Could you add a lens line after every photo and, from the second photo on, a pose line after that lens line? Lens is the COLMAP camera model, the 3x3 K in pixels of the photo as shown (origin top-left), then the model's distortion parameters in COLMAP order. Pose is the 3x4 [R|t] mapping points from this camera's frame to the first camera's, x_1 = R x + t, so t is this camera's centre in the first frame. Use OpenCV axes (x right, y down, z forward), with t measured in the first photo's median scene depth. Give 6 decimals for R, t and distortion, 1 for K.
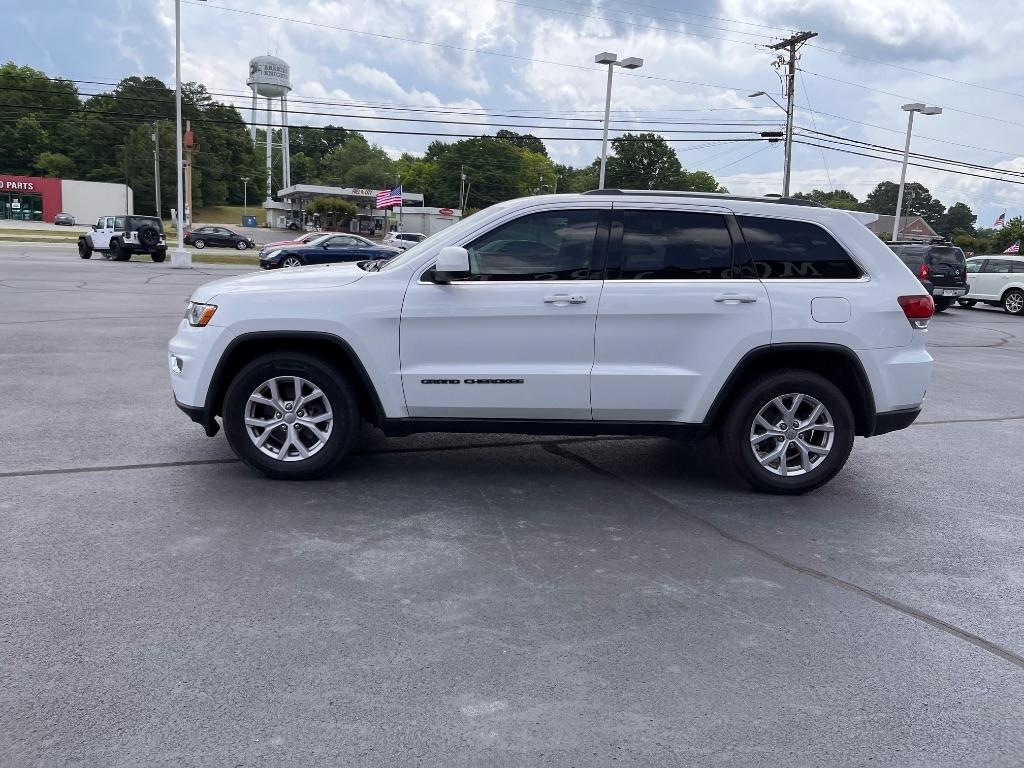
lens RADIAL K [[767.8, 0, 507.1], [0, 767.8, 387.6], [0, 0, 1]] dist [0.061638, -0.097992]
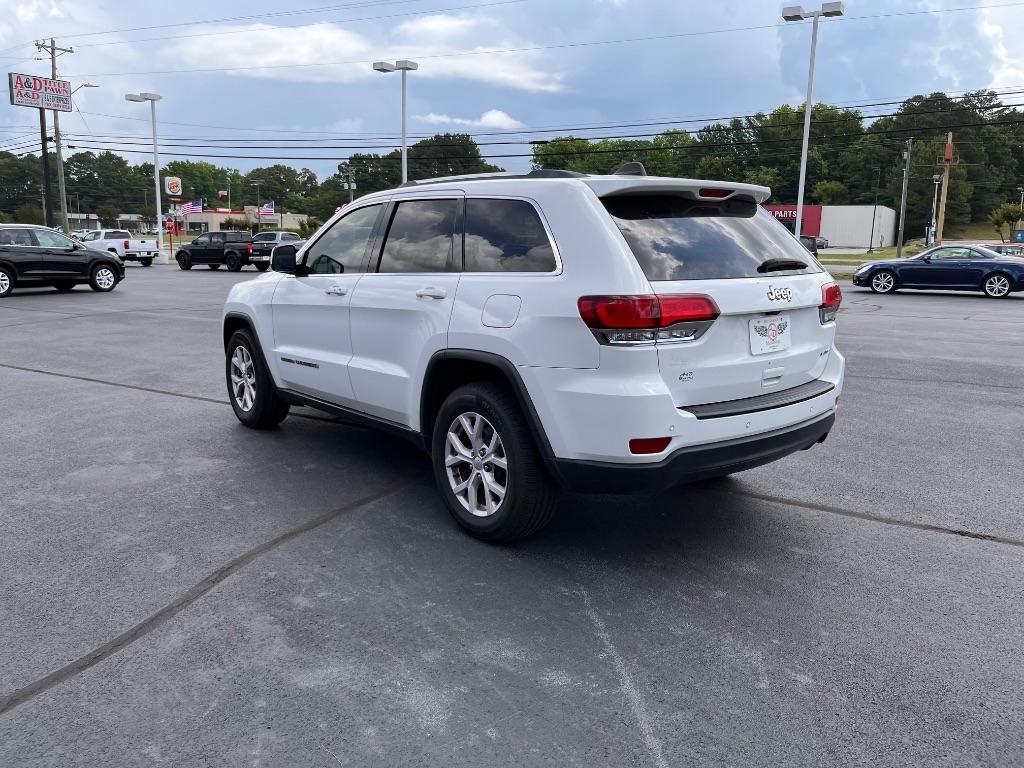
lens RADIAL K [[767.8, 0, 507.1], [0, 767.8, 387.6], [0, 0, 1]] dist [0.061638, -0.097992]
pose [[0.600261, 0.109890, -0.792219, 1.017787], [-0.131046, 0.990643, 0.038121, -0.053229], [0.788995, 0.080934, 0.609045, 0.531221]]
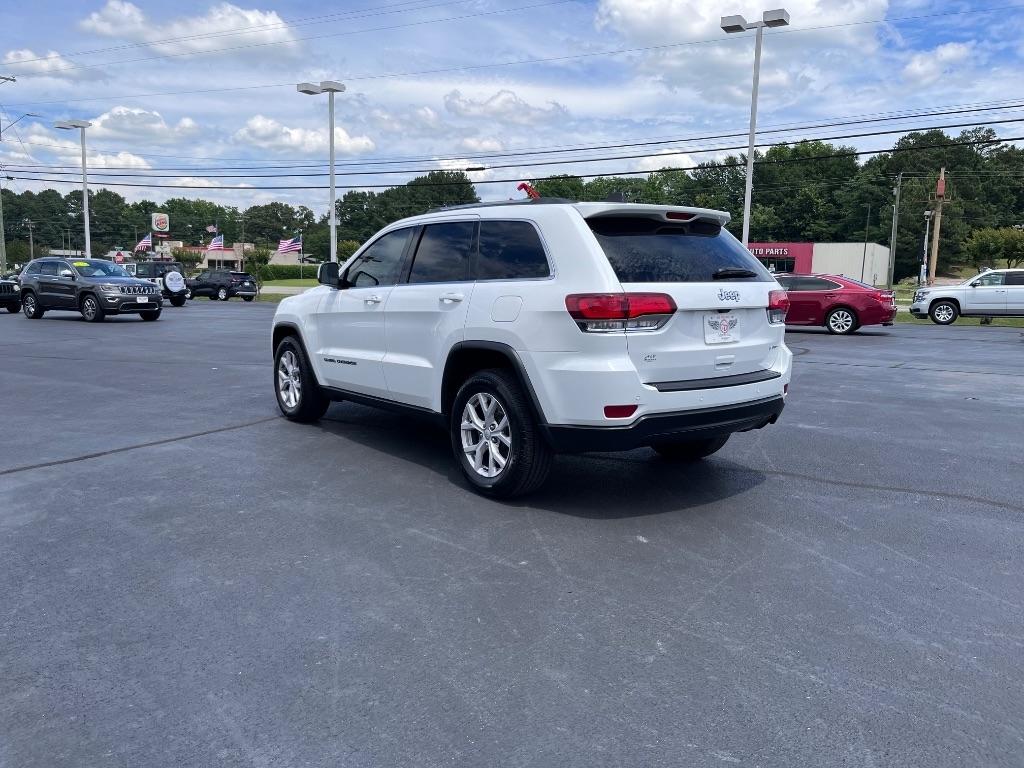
lens RADIAL K [[790.1, 0, 496.8], [0, 790.1, 385.4], [0, 0, 1]] dist [0.123741, -0.194923]
pose [[0.566524, 0.072930, -0.820812, 1.212837], [-0.143120, 0.989646, -0.010851, 0.008060], [0.811522, 0.123622, 0.571096, 0.421996]]
